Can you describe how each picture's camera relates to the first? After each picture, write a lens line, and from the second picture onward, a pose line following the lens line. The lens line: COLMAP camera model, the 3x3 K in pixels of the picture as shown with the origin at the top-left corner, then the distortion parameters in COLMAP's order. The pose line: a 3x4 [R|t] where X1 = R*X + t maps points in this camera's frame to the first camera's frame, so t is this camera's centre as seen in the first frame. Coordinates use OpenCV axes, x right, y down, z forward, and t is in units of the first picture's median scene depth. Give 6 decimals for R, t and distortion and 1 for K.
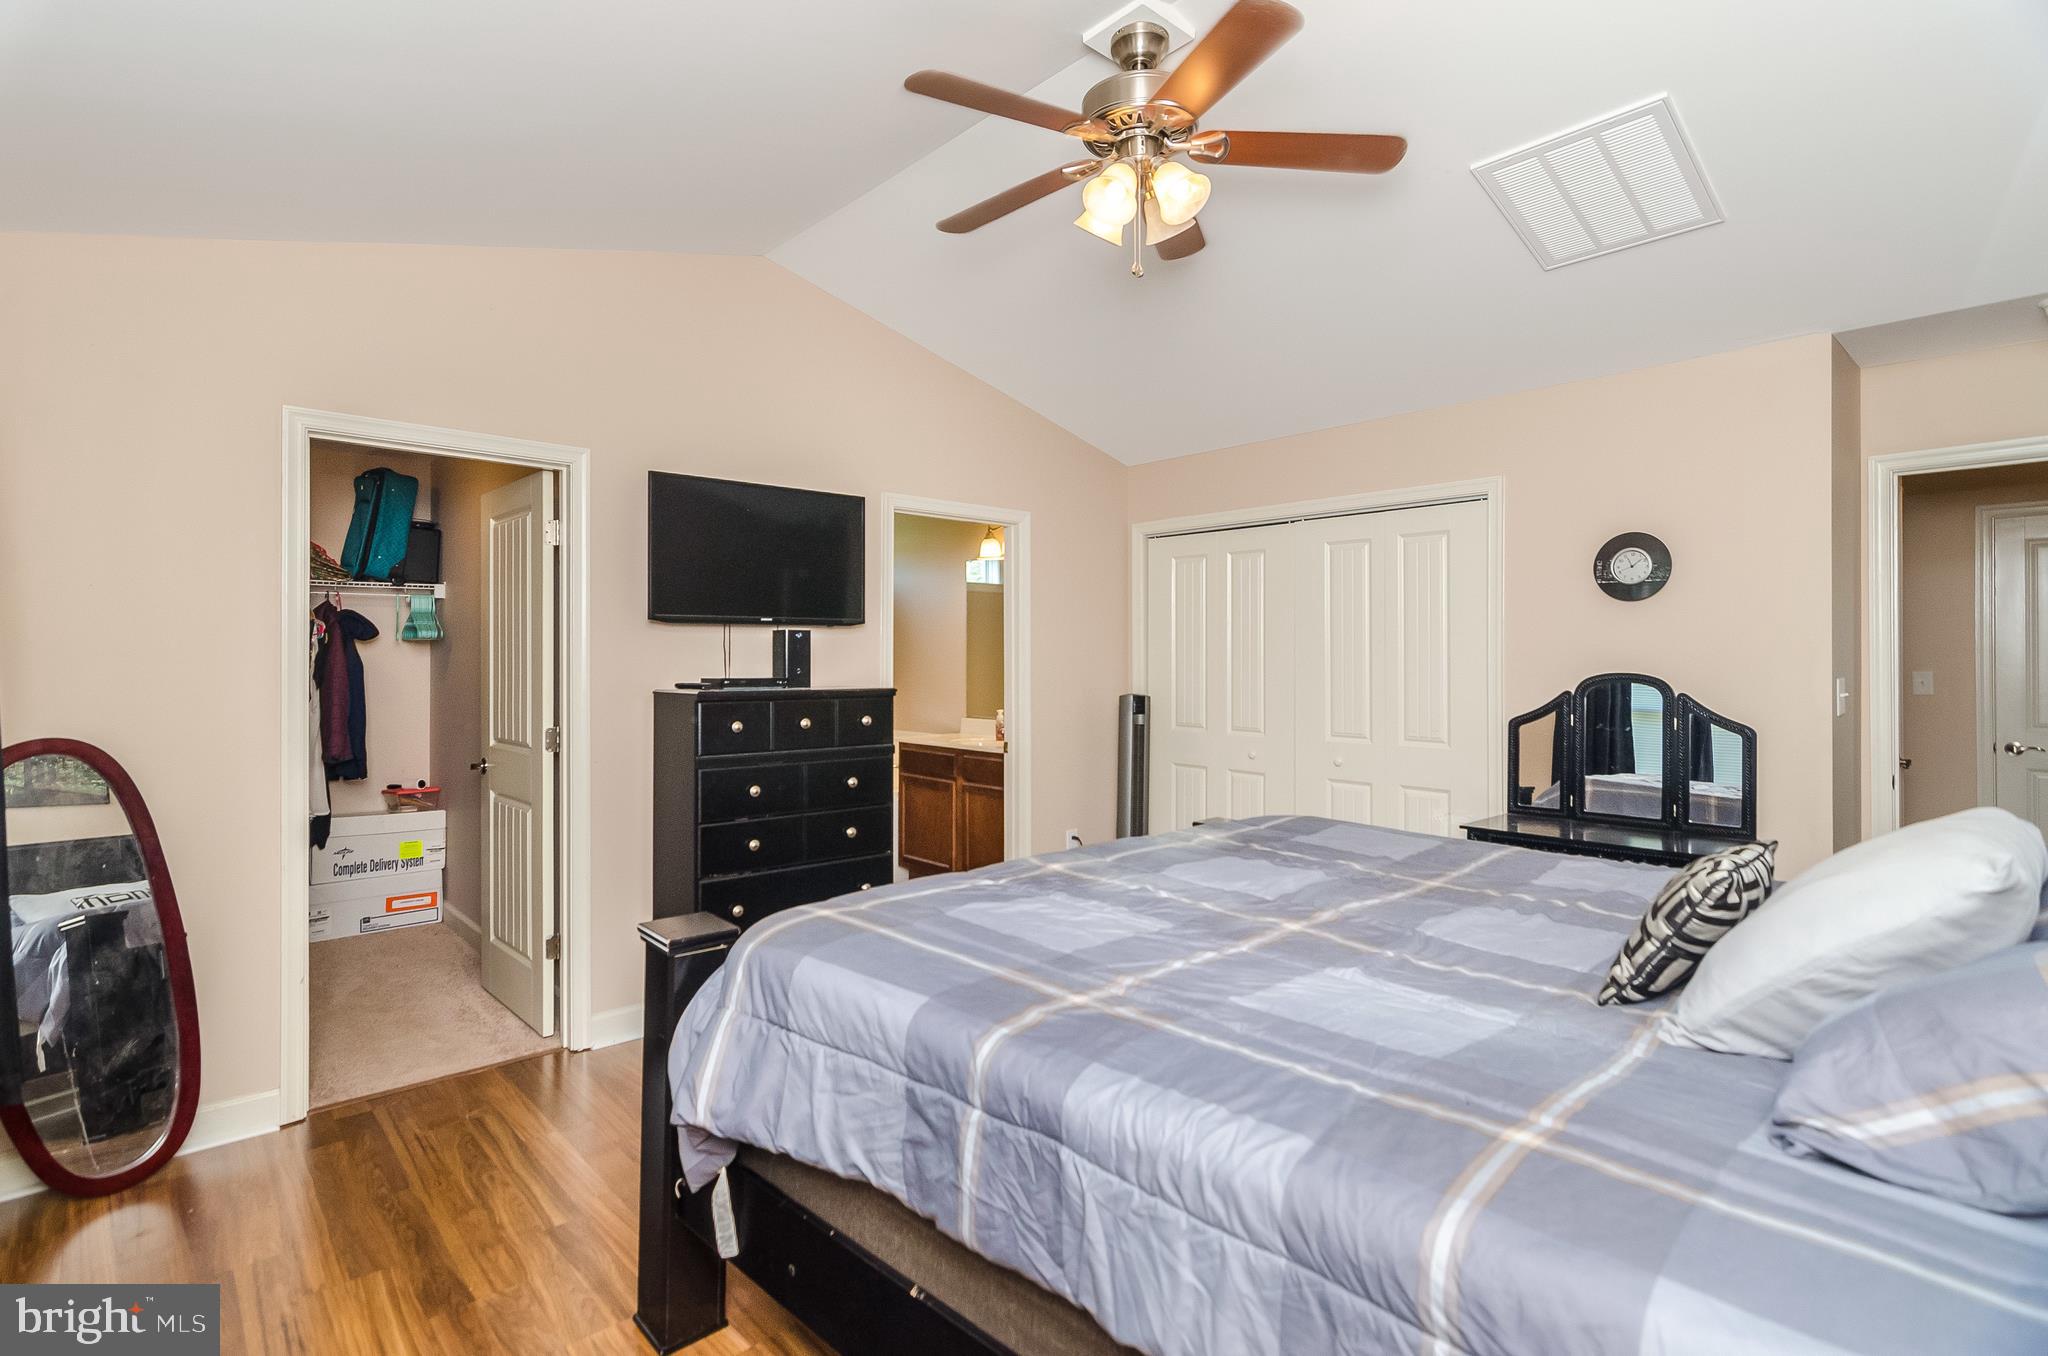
lens RADIAL K [[1027.4, 0, 1024.0], [0, 1027.4, 678.0], [0, 0, 1]] dist [-0.001900, -0.000308]
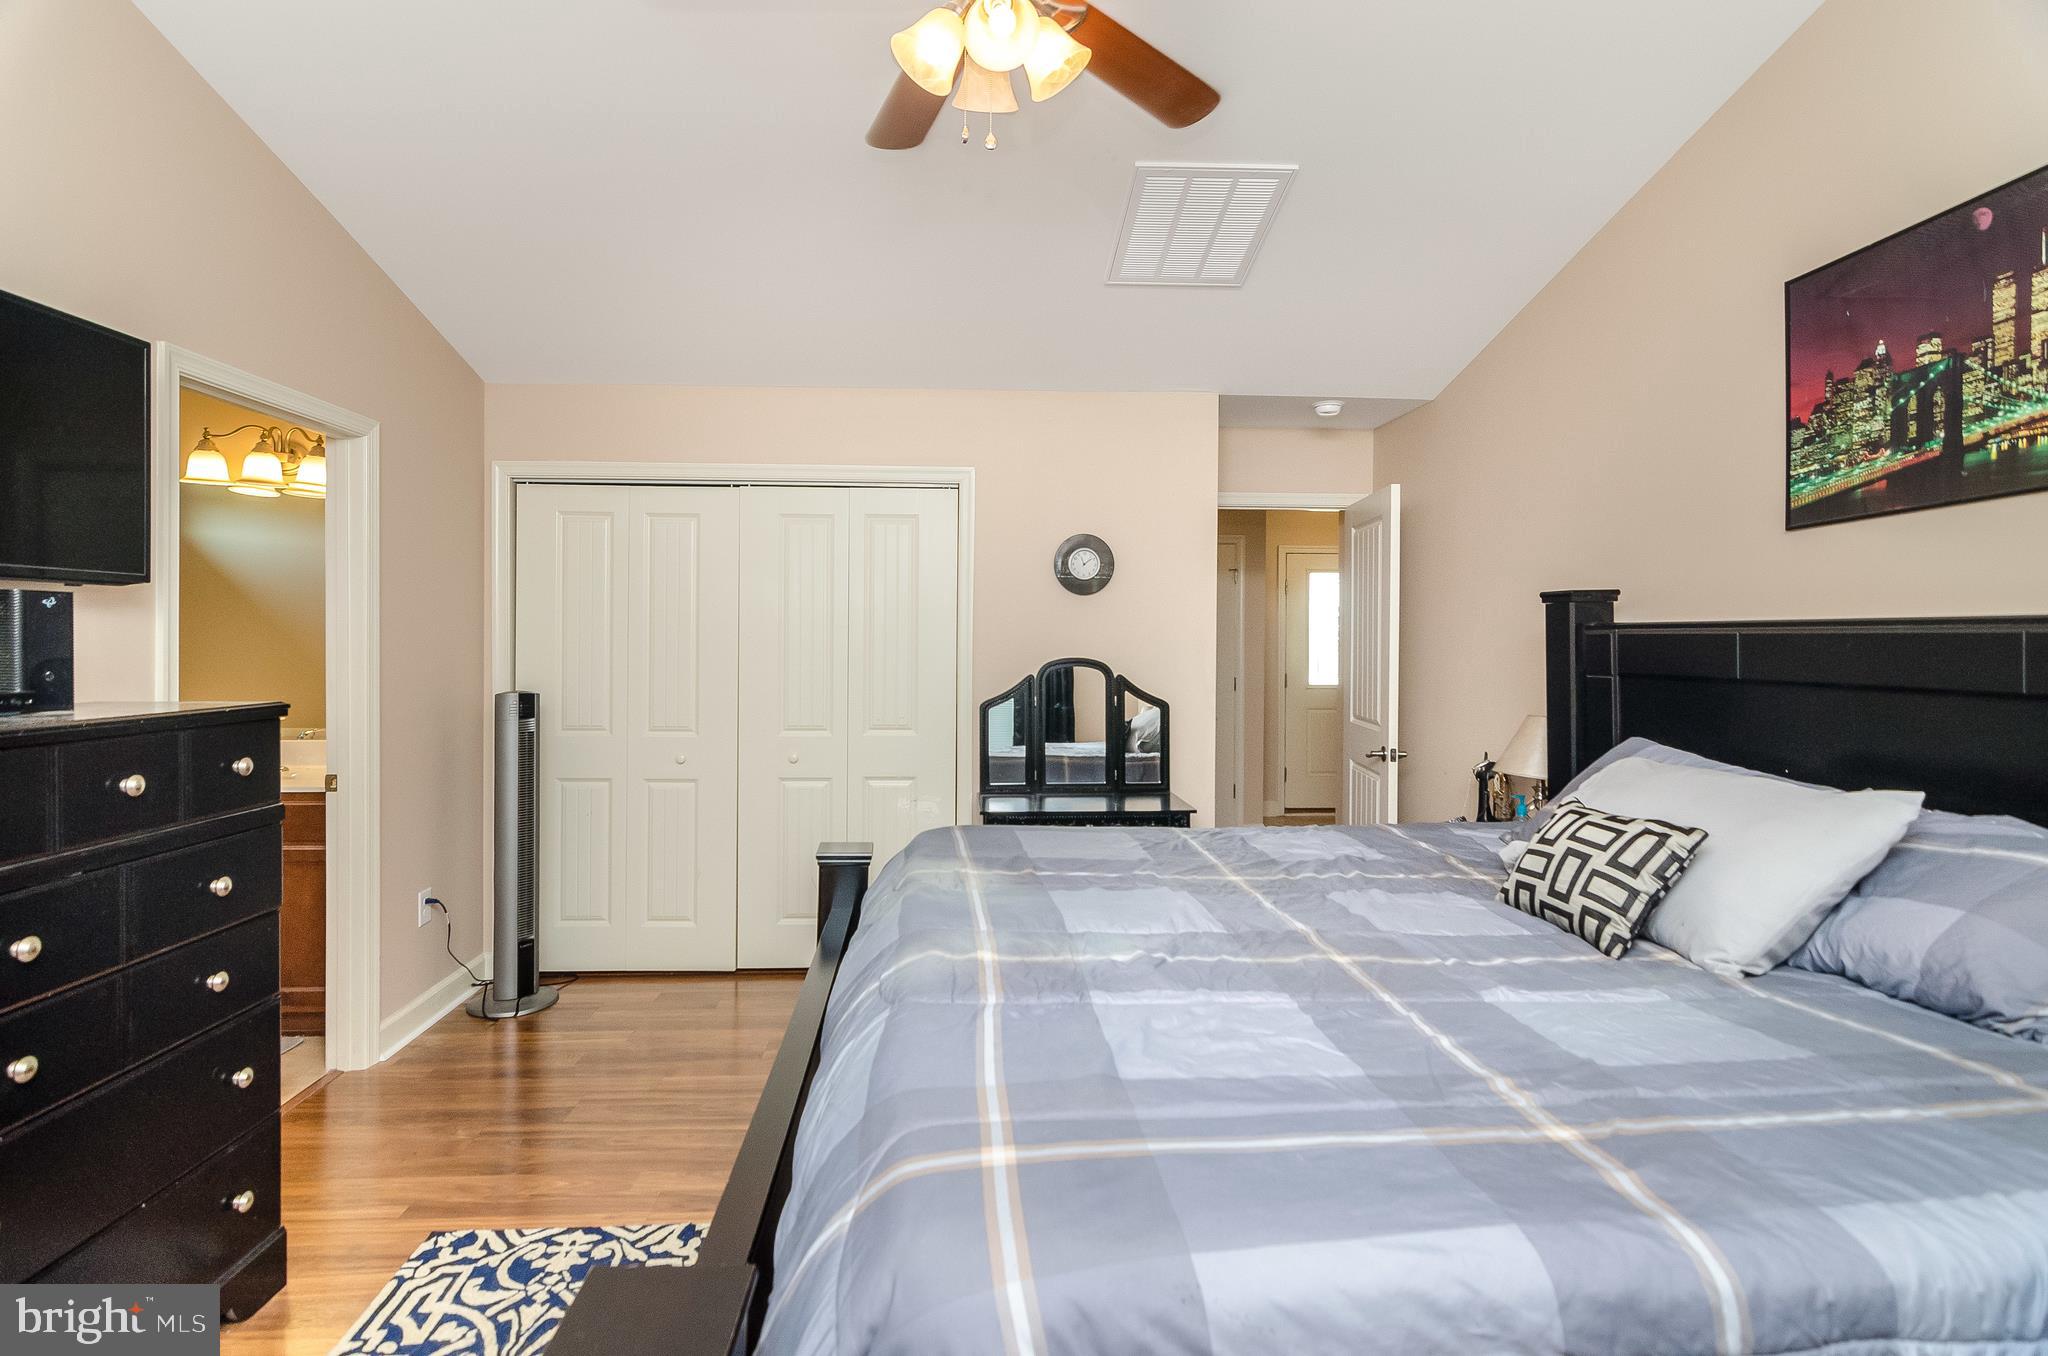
lens RADIAL K [[992.4, 0, 1011.3], [0, 992.4, 660.1], [0, 0, 1]] dist [0.000546, 0.000221]
pose [[0.616205, -0.015754, 0.787428, -0.327244], [0.009828, 0.999876, 0.012314, -0.016935], [-0.787525, 0.000151, 0.616283, 0.383299]]
